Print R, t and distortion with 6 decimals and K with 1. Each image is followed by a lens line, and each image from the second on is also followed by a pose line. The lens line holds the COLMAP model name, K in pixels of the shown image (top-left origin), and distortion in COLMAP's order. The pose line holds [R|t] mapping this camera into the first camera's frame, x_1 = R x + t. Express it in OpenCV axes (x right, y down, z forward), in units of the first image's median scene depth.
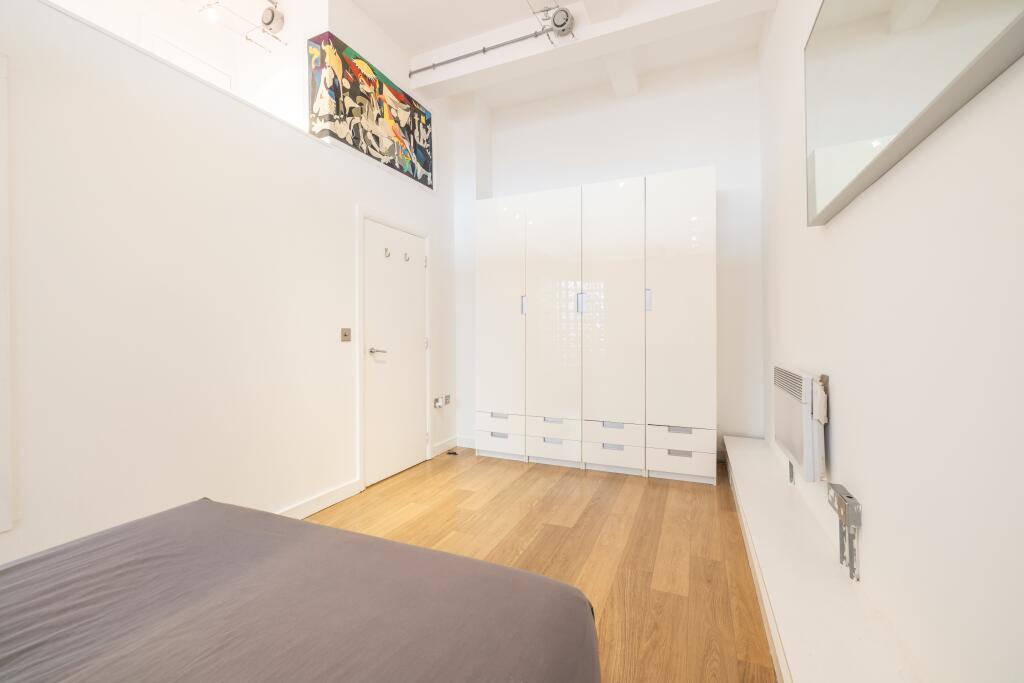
lens RADIAL K [[427.5, 0, 504.1], [0, 427.5, 337.9], [0, 0, 1]] dist [-0.000391, 0.000465]
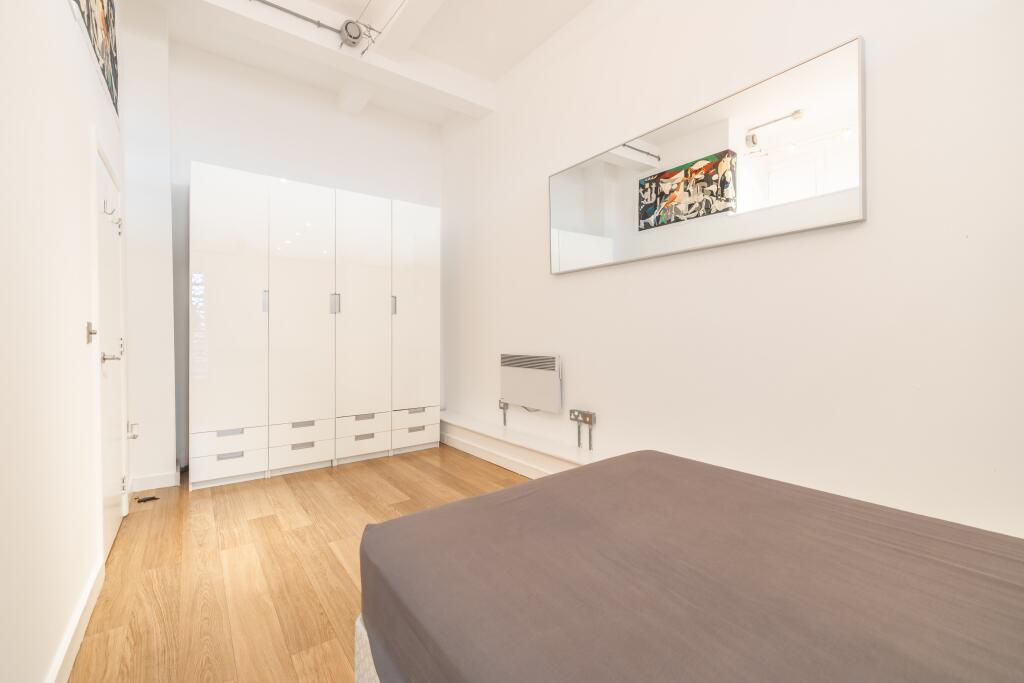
lens RADIAL K [[422.8, 0, 512.0], [0, 422.8, 341.5], [0, 0, 1]] dist [0.000338, 0.000078]
pose [[0.490249, -0.010966, 0.871514, -0.568102], [0.009713, 0.999927, 0.007118, 0.006649], [-0.871528, 0.004975, 0.490320, 0.153481]]
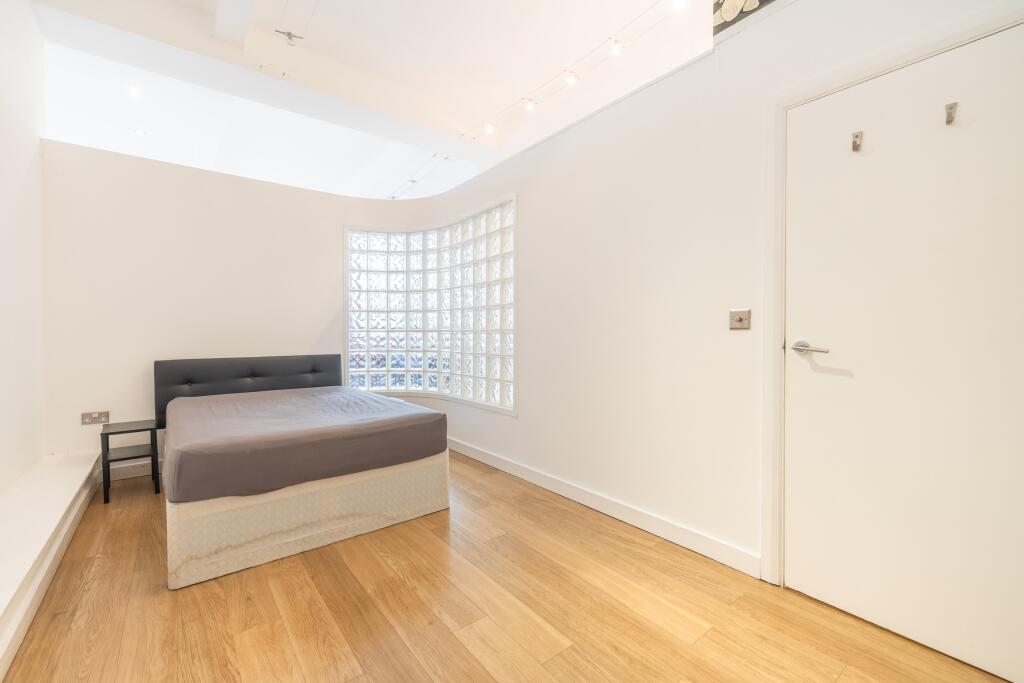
lens RADIAL K [[427.5, 0, 504.1], [0, 427.5, 337.9], [0, 0, 1]] dist [-0.000391, 0.000465]
pose [[-0.488585, 0.026405, -0.872117, 0.349442], [0.004682, 0.999607, 0.027642, 0.000807], [0.872504, 0.009423, -0.488516, 0.948265]]
